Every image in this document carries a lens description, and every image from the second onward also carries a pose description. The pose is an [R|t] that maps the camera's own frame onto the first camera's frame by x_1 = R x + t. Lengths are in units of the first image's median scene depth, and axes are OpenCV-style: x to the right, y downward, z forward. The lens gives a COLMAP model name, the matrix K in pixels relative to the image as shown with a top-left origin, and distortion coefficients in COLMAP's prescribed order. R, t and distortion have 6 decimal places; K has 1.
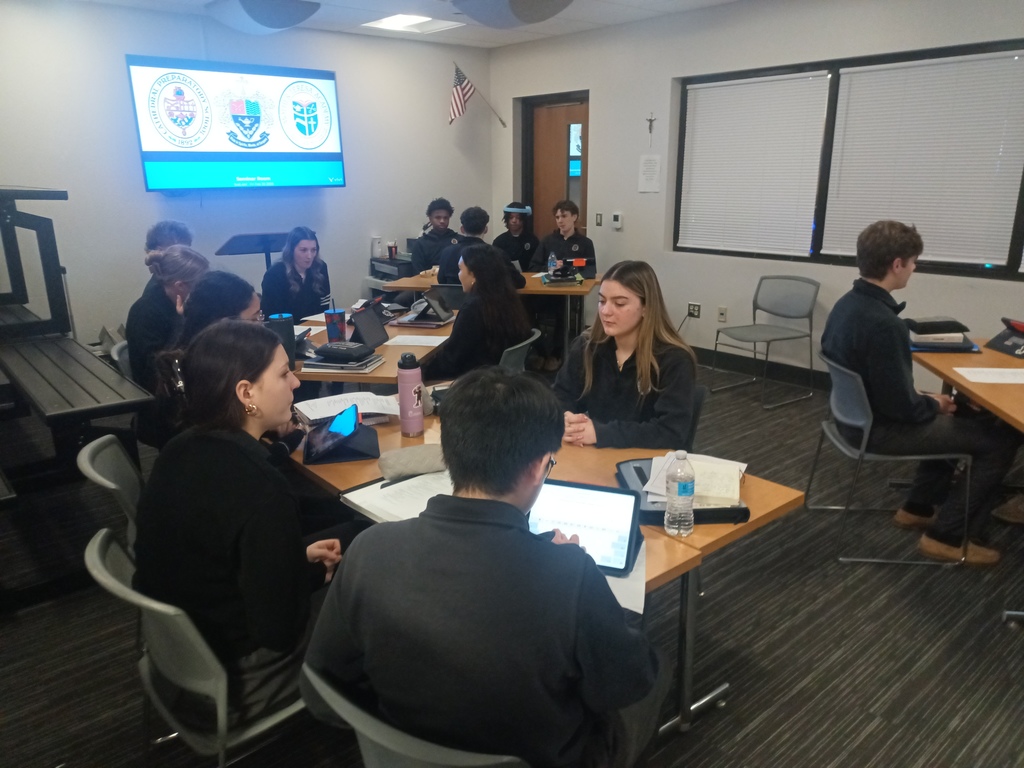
lens RADIAL K [[747.9, 0, 512.9], [0, 747.9, 387.9], [0, 0, 1]] dist [0.003373, -0.003788]
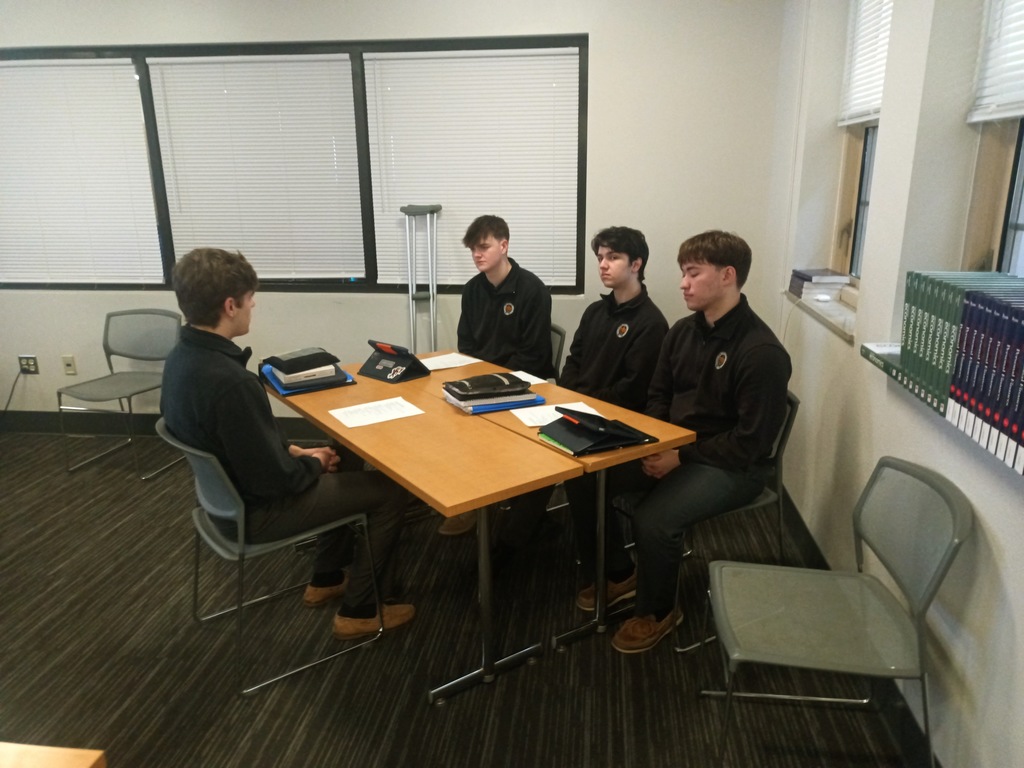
lens RADIAL K [[747.9, 0, 514.0], [0, 747.9, 383.1], [0, 0, 1]] dist [0.003373, -0.003788]
pose [[0.731143, -0.181053, 0.657761, 0.176905], [0.190425, 0.979982, 0.058077, -0.064279], [-0.655109, 0.082792, 0.750984, 0.203586]]
